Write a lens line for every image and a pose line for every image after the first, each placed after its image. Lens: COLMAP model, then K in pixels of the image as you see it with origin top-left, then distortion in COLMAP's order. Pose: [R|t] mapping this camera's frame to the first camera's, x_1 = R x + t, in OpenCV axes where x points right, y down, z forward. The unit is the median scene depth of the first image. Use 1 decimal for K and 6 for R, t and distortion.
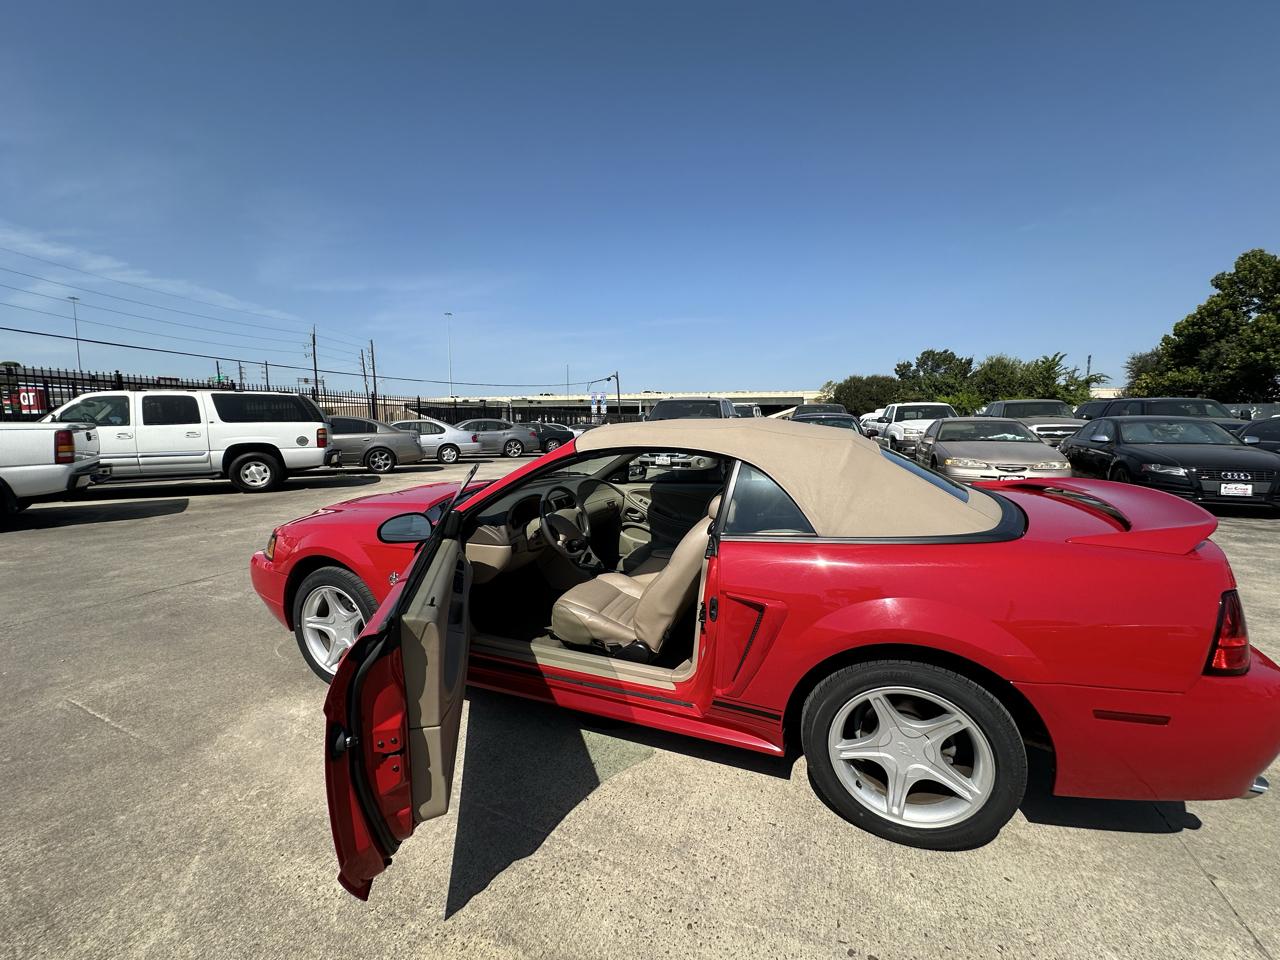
lens RADIAL K [[514.2, 0, 640.7], [0, 514.2, 480.4], [0, 0, 1]] dist [-0.004400, 0.001169]
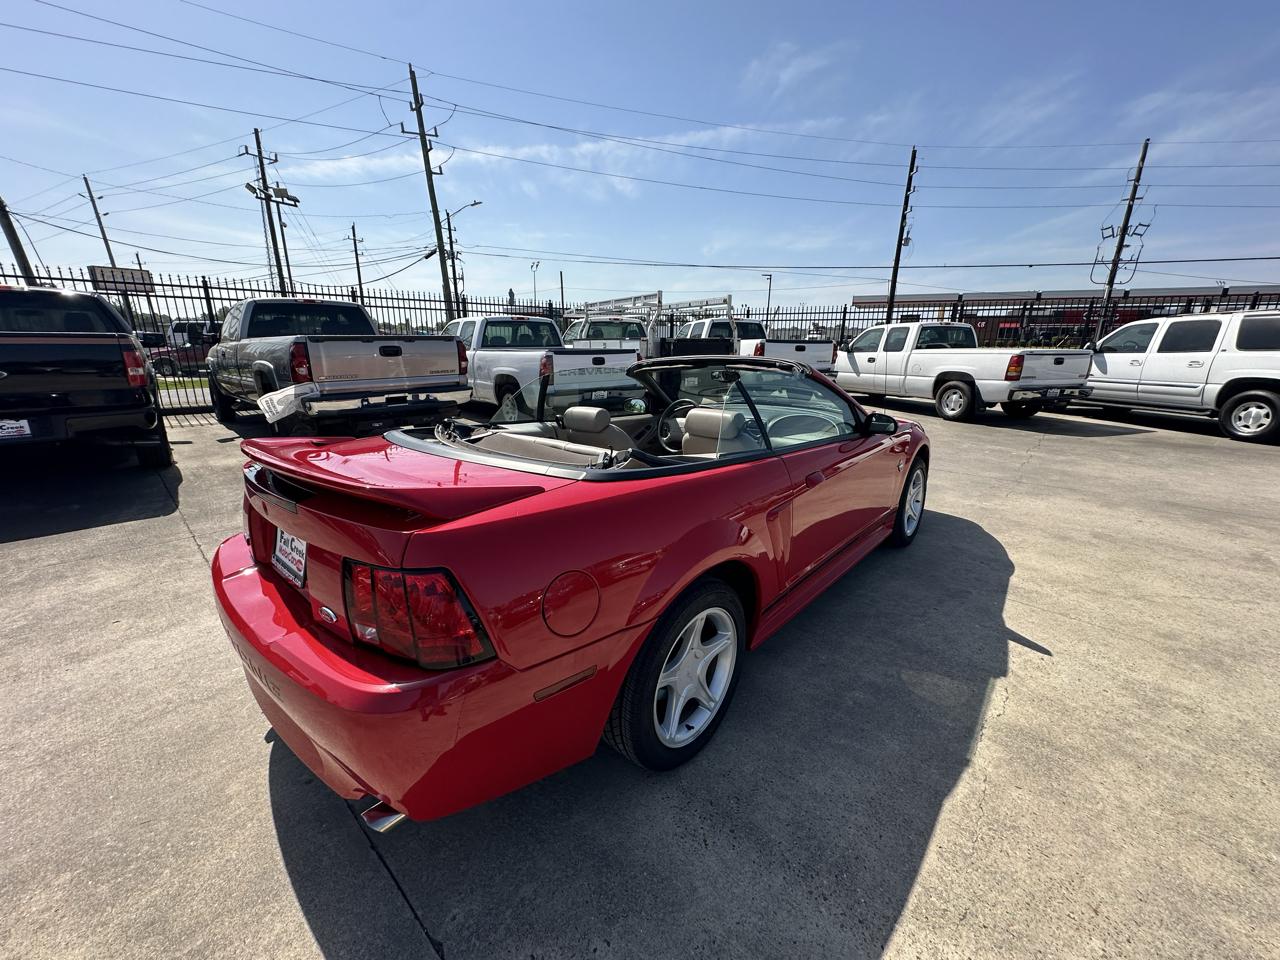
lens RADIAL K [[514.2, 0, 636.9], [0, 514.2, 485.5], [0, 0, 1]] dist [-0.004400, 0.001169]
pose [[-0.350436, 0.246823, -0.903478, 0.324186], [-0.111122, 0.946879, 0.301781, -0.046814], [0.929971, 0.206151, -0.304394, 0.378405]]
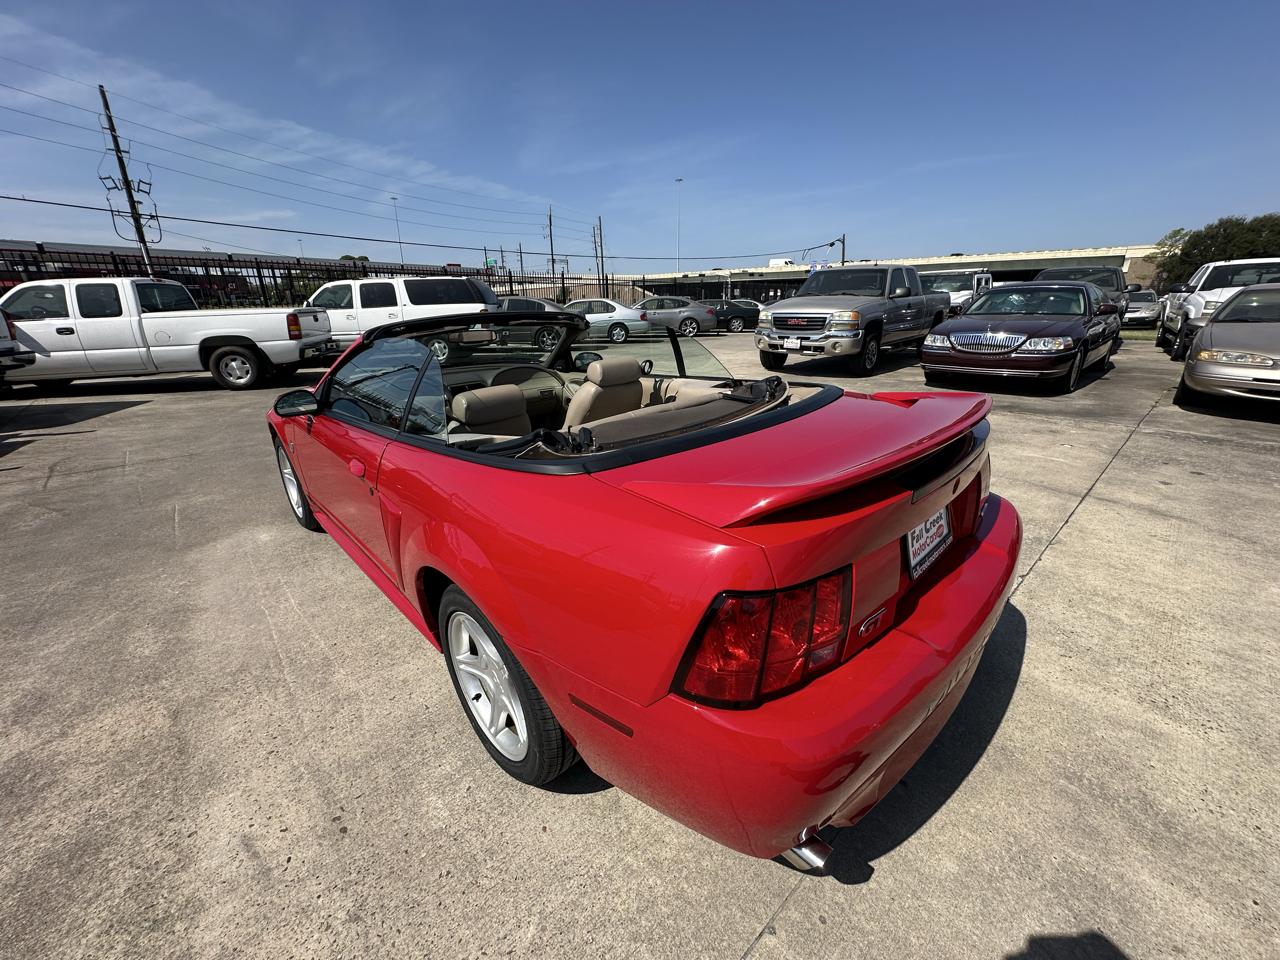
lens RADIAL K [[514.2, 0, 641.2], [0, 514.2, 484.3], [0, 0, 1]] dist [-0.004400, 0.001169]
pose [[0.909863, 0.125832, -0.395368, 0.198899], [-0.029798, 0.970260, 0.240226, -0.009957], [0.413838, -0.206791, 0.886553, 0.064058]]
